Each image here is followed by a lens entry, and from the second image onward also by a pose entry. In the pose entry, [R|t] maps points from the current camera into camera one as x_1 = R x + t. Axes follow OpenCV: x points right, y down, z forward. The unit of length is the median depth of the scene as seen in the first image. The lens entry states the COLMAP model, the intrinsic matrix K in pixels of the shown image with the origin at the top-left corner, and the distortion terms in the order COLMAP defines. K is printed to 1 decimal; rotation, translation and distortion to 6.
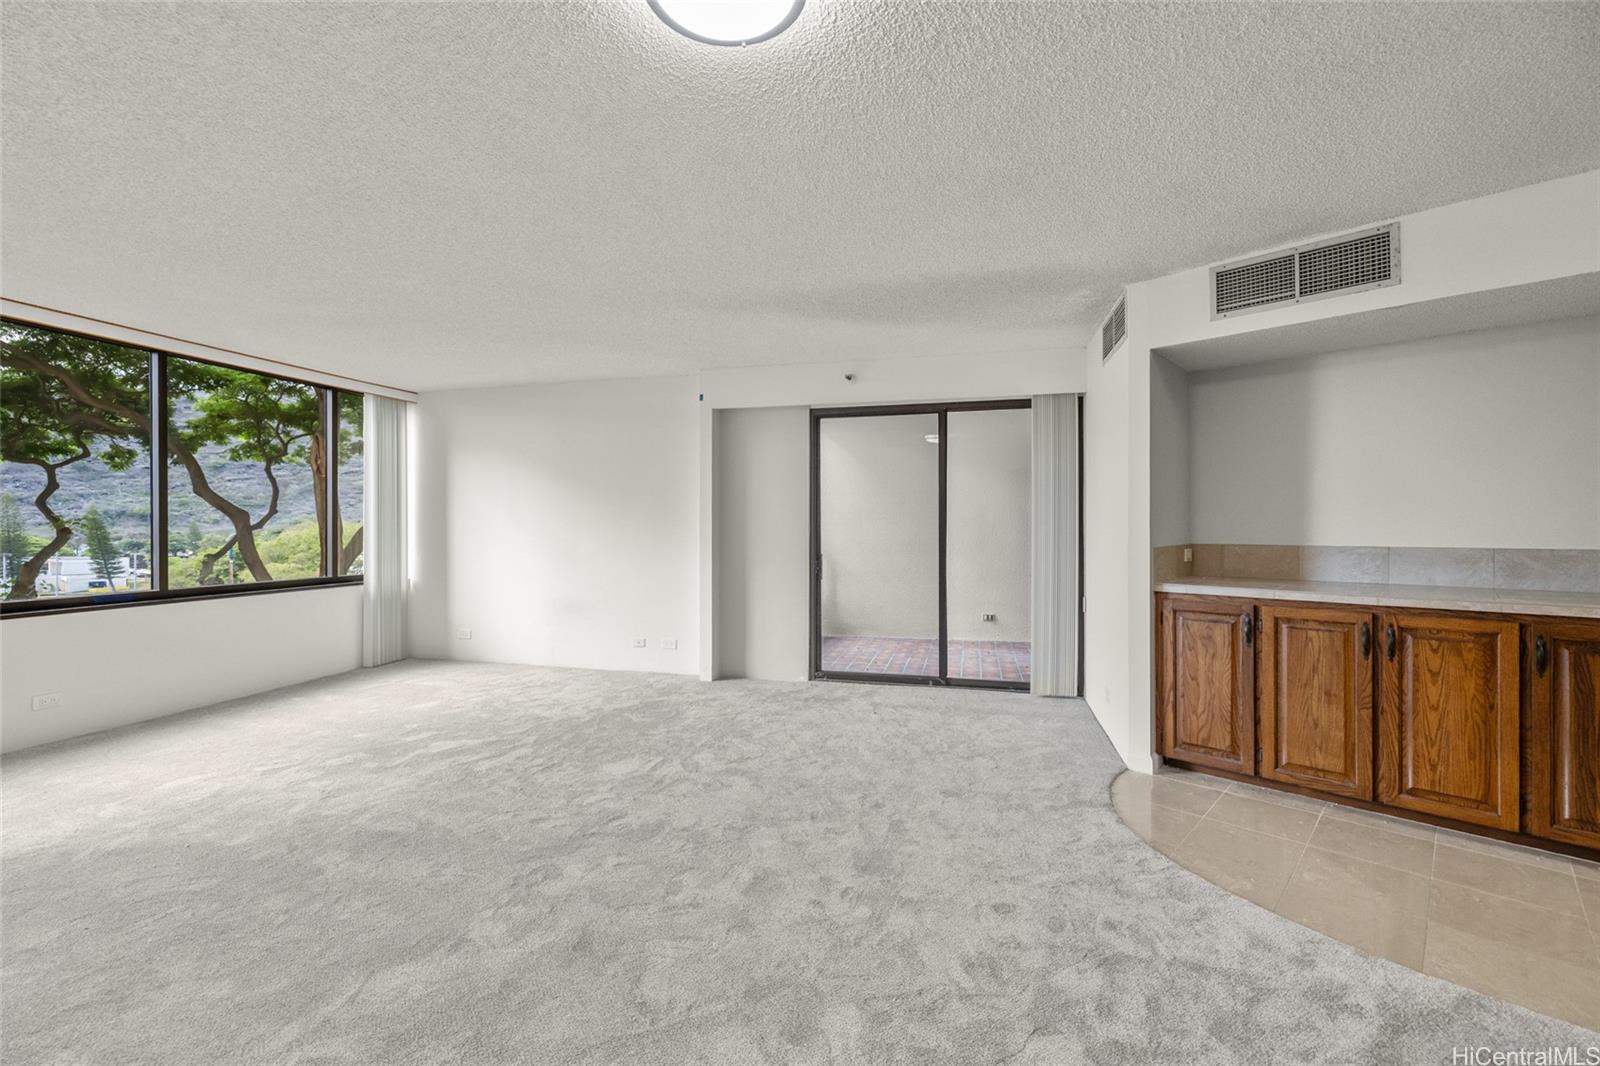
lens RADIAL K [[690.2, 0, 800.4], [0, 690.2, 528.6], [0, 0, 1]] dist [-0.001079, -0.000244]
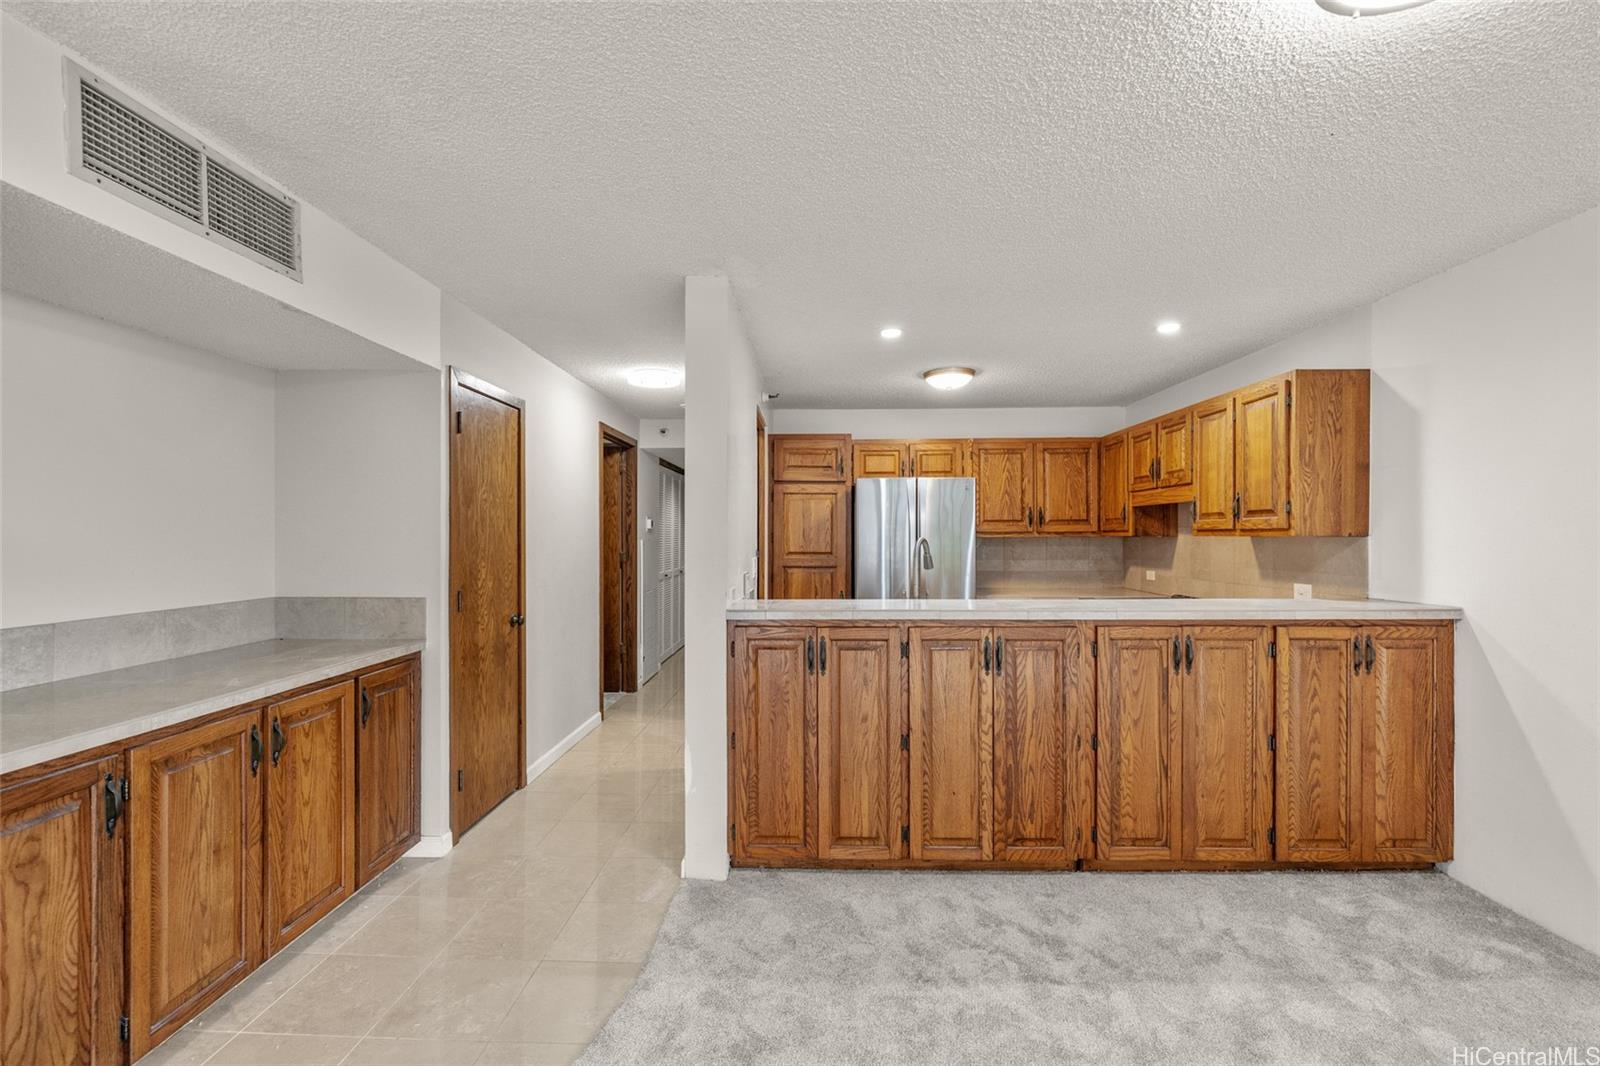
lens RADIAL K [[690.2, 0, 802.4], [0, 690.2, 535.7], [0, 0, 1]] dist [-0.001079, -0.000244]
pose [[-0.699658, -0.000084, 0.714477, -0.091461], [0.004537, 0.999979, 0.004560, -0.059796], [-0.714463, 0.006432, -0.699644, 1.056893]]
